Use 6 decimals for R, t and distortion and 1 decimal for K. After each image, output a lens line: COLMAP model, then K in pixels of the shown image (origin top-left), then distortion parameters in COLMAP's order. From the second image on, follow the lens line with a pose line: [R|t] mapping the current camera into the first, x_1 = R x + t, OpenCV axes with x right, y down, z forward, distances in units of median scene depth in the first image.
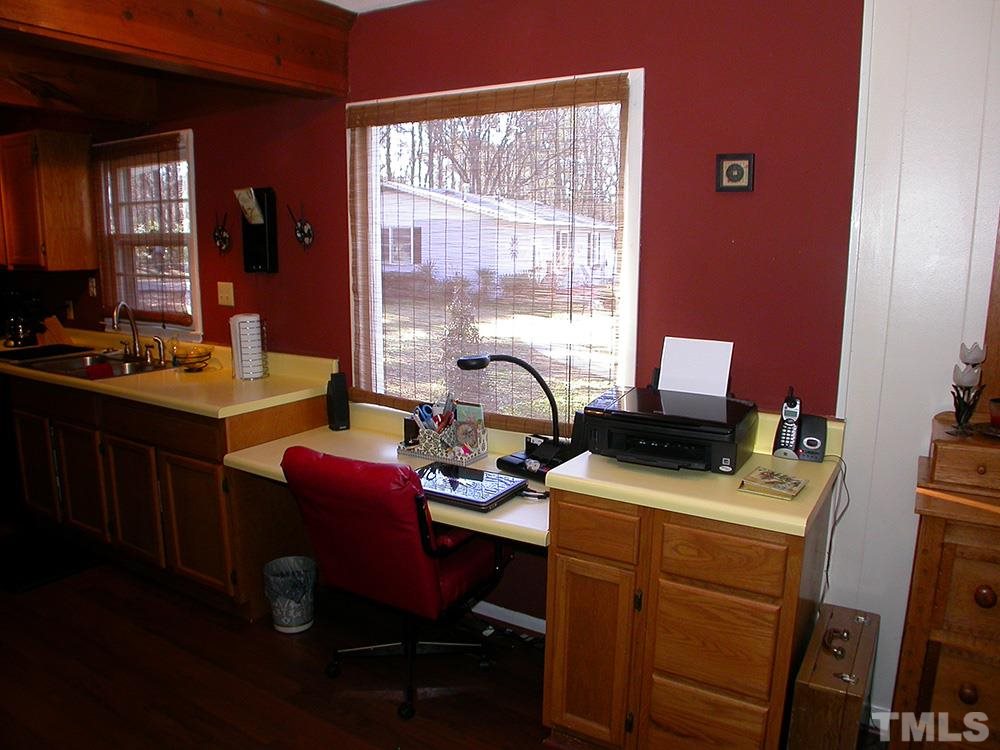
lens RADIAL K [[736.3, 0, 500.0], [0, 736.3, 375.0], [0, 0, 1]] dist [-0.131001, 0.002746]
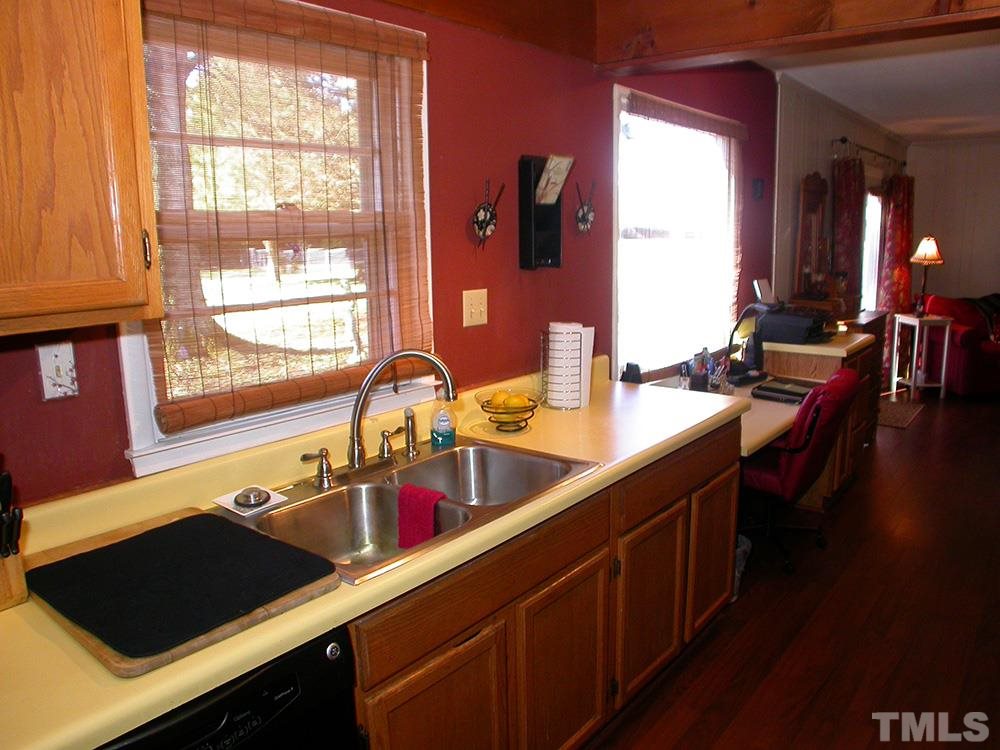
lens RADIAL K [[736.3, 0, 500.0], [0, 736.3, 375.0], [0, 0, 1]] dist [-0.131001, 0.002746]
pose [[0.110563, -0.200082, 0.973521, -1.113904], [0.197466, 0.964421, 0.175785, -0.177365], [-0.974055, 0.172802, 0.146139, 0.938954]]
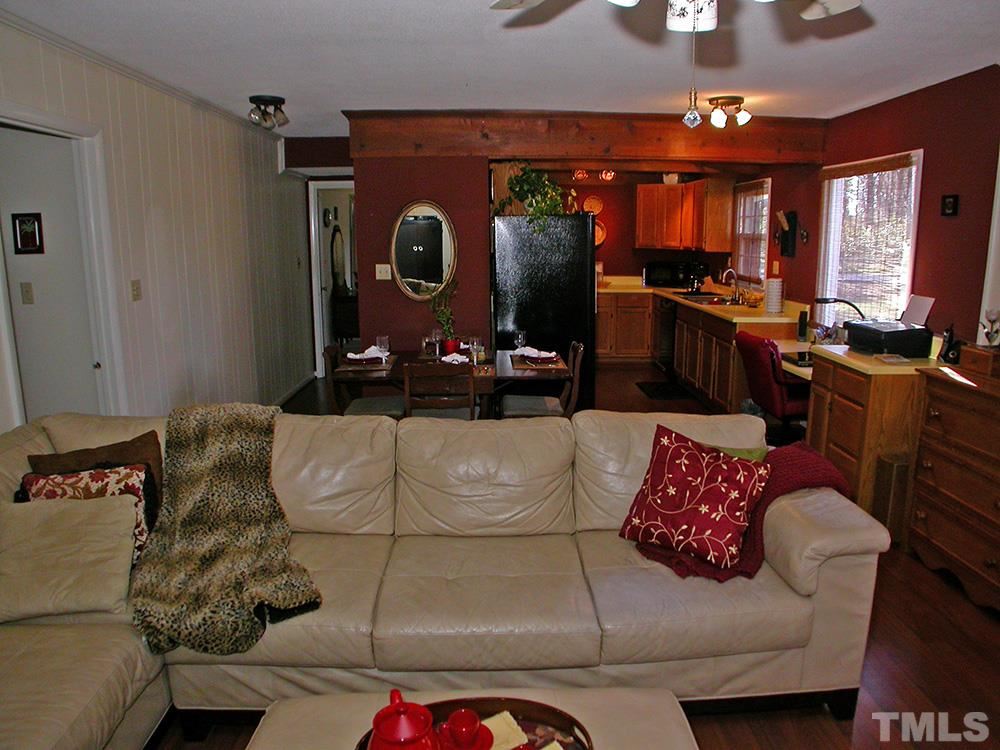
lens RADIAL K [[736.3, 0, 500.0], [0, 736.3, 375.0], [0, 0, 1]] dist [-0.131001, 0.002746]
pose [[0.530962, 0.150464, -0.833931, 0.862103], [-0.144941, 0.985733, 0.085570, 0.107483], [0.834908, 0.075437, 0.545195, -0.599131]]
